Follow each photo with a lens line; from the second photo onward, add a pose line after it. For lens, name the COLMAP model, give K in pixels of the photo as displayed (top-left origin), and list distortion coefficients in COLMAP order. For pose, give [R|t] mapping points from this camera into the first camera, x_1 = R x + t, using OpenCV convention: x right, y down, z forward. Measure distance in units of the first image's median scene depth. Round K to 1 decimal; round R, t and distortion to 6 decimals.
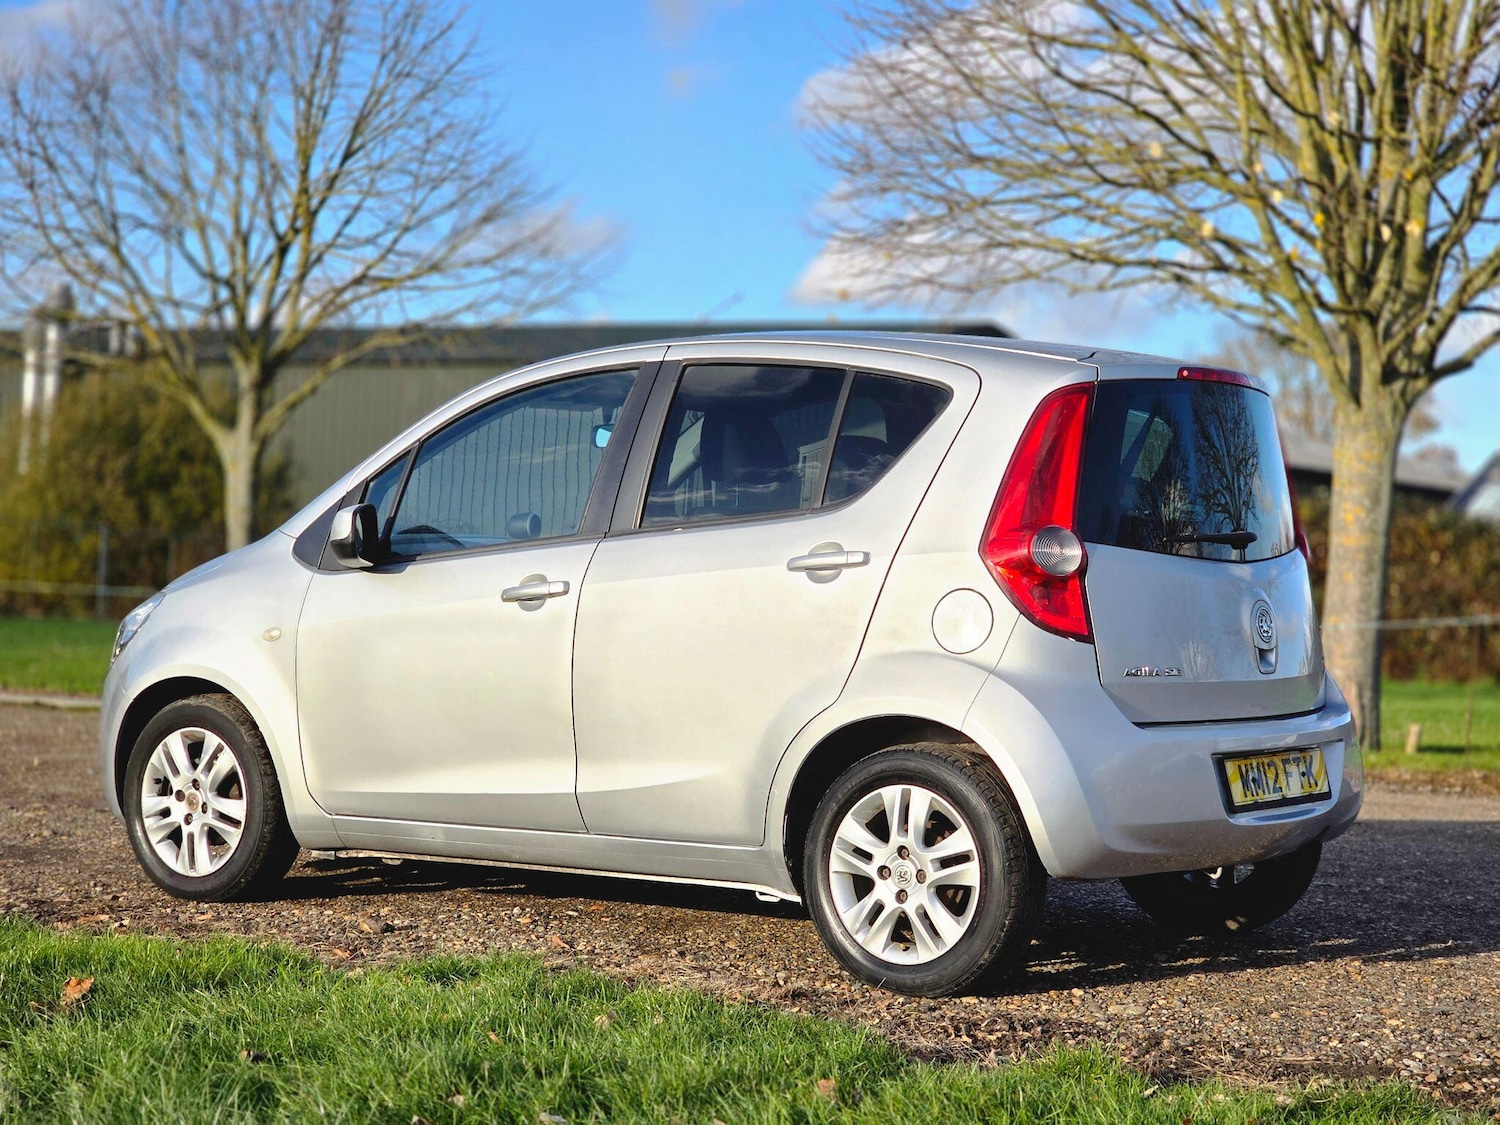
lens RADIAL K [[2831.6, 0, 754.5], [0, 2831.6, 569.2], [0, 0, 1]] dist [0.020160, 0.000000]
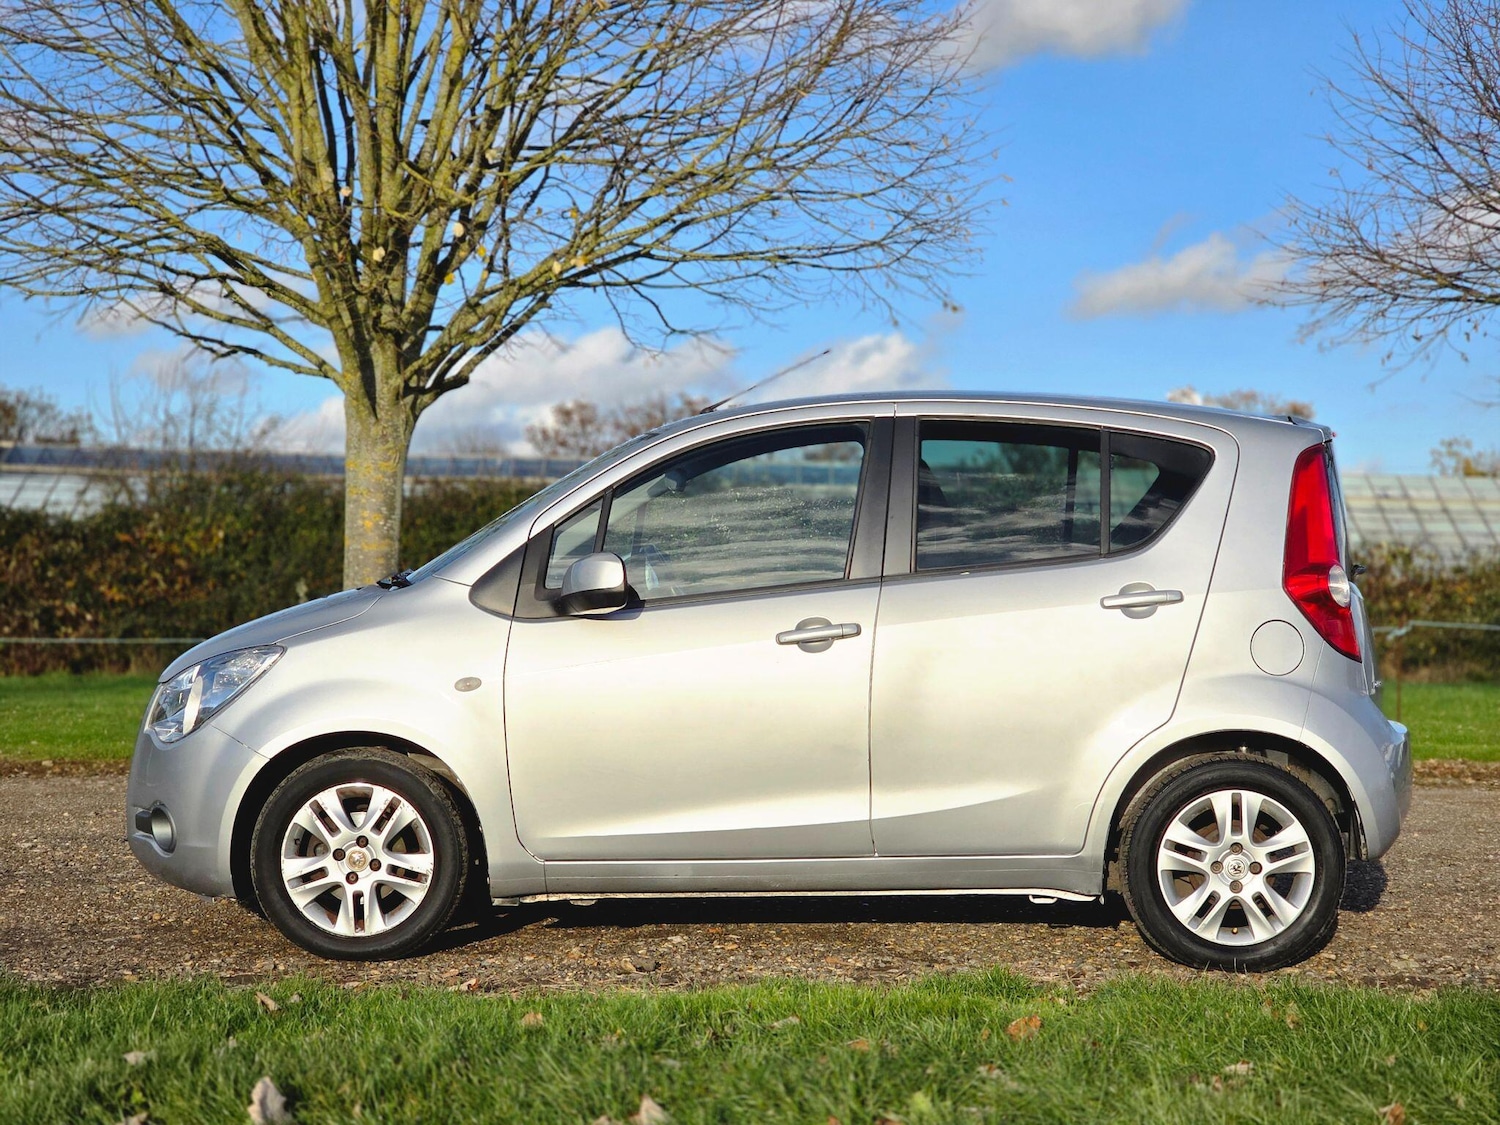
lens RADIAL K [[2831.6, 0, 755.9], [0, 2831.6, 562.4], [0, 0, 1]] dist [0.020160, 0.000000]
pose [[0.828075, -0.019592, 0.560274, -0.717697], [0.017710, 0.999805, 0.008786, -0.029620], [-0.560337, 0.002647, 0.828260, 0.136604]]
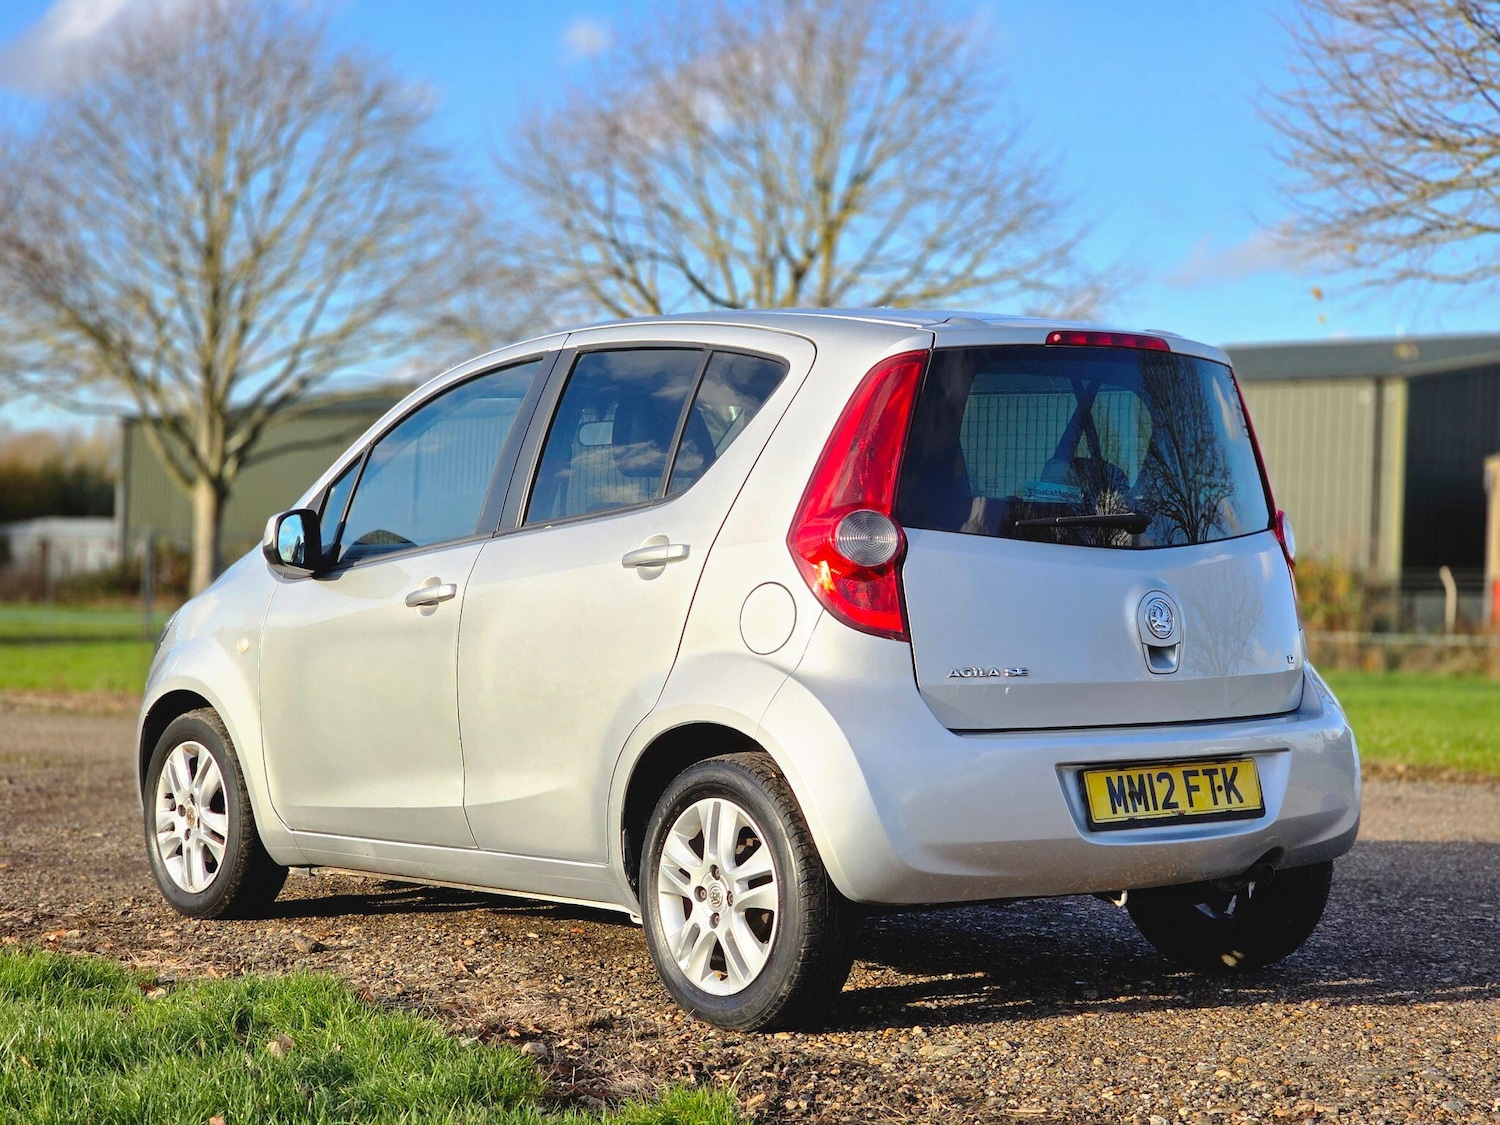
lens RADIAL K [[2831.6, 0, 759.9], [0, 2831.6, 550.4], [0, 0, 1]] dist [0.020160, 0.000000]
pose [[0.964583, -0.020269, -0.263000, 0.290669], [0.015731, 0.999689, -0.019349, 0.013414], [0.263310, 0.014526, 0.964602, 0.114382]]
